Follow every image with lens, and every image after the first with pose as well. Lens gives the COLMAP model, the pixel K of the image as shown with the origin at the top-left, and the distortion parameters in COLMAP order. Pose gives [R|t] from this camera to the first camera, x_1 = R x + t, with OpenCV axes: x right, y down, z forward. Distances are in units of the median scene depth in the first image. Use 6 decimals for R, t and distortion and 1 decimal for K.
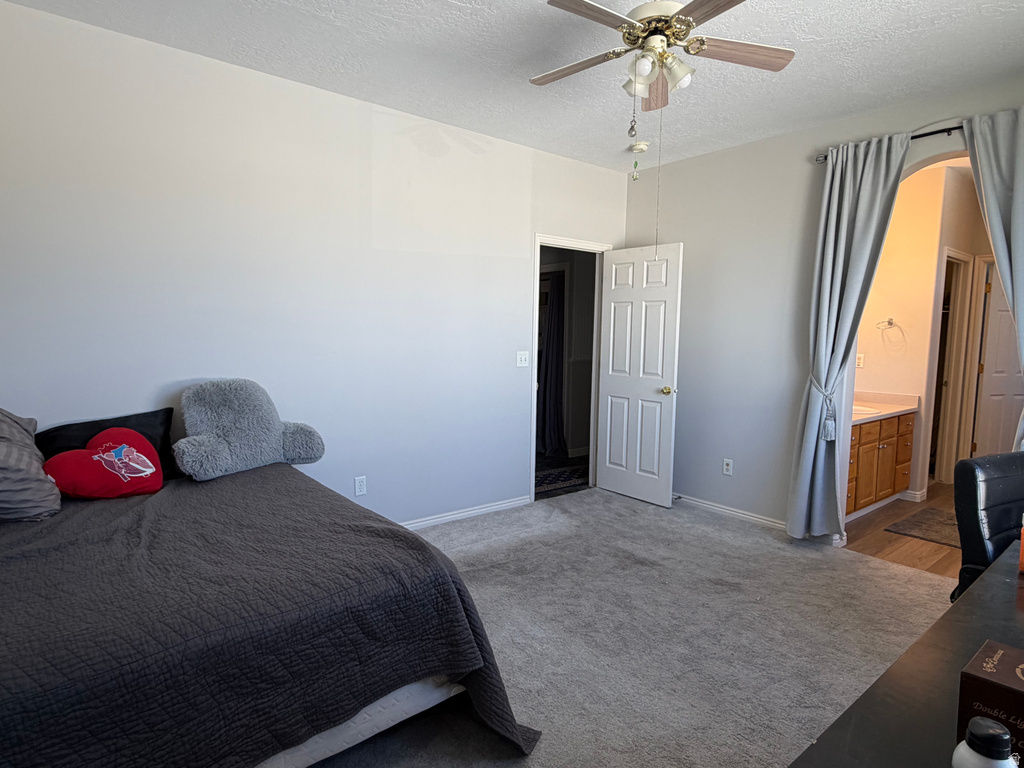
lens RADIAL K [[581.2, 0, 512.0], [0, 581.2, 384.0], [0, 0, 1]] dist [0.001780, -0.001238]
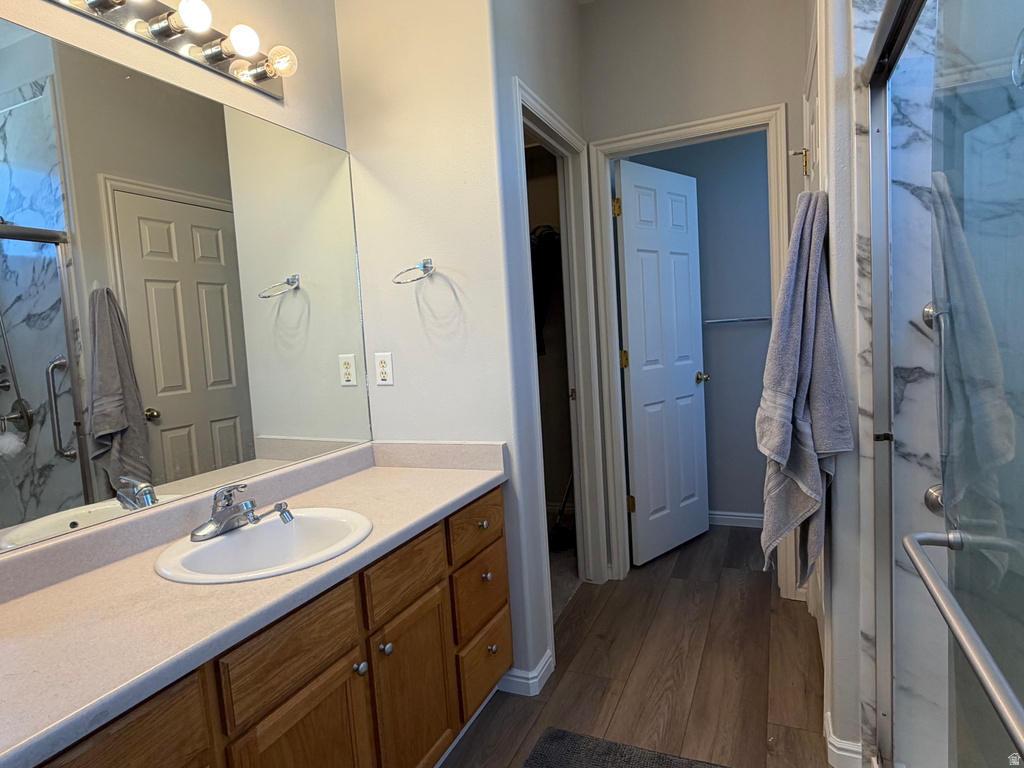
lens RADIAL K [[581.2, 0, 512.0], [0, 581.2, 384.0], [0, 0, 1]] dist [0.001780, -0.001238]
pose [[0.890099, -0.112703, 0.441612, 0.900055], [0.119600, 0.992746, 0.012294, -0.043063], [-0.439795, 0.041874, 0.897122, 1.072579]]
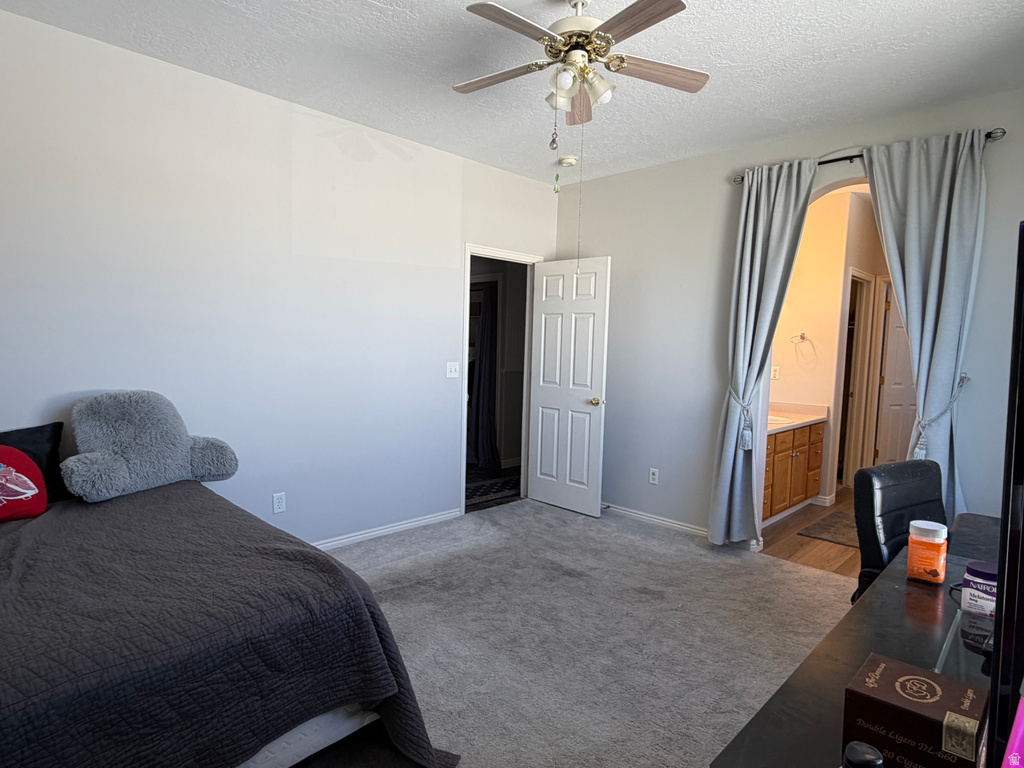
lens RADIAL K [[580.8, 0, 515.4], [0, 580.8, 388.9], [0, 0, 1]] dist [-0.000247, 0.000603]
pose [[0.993753, 0.000915, 0.111594, 0.023599], [-0.000024, 0.999968, -0.007983, -0.004630], [-0.111597, 0.007931, 0.993722, 0.015136]]
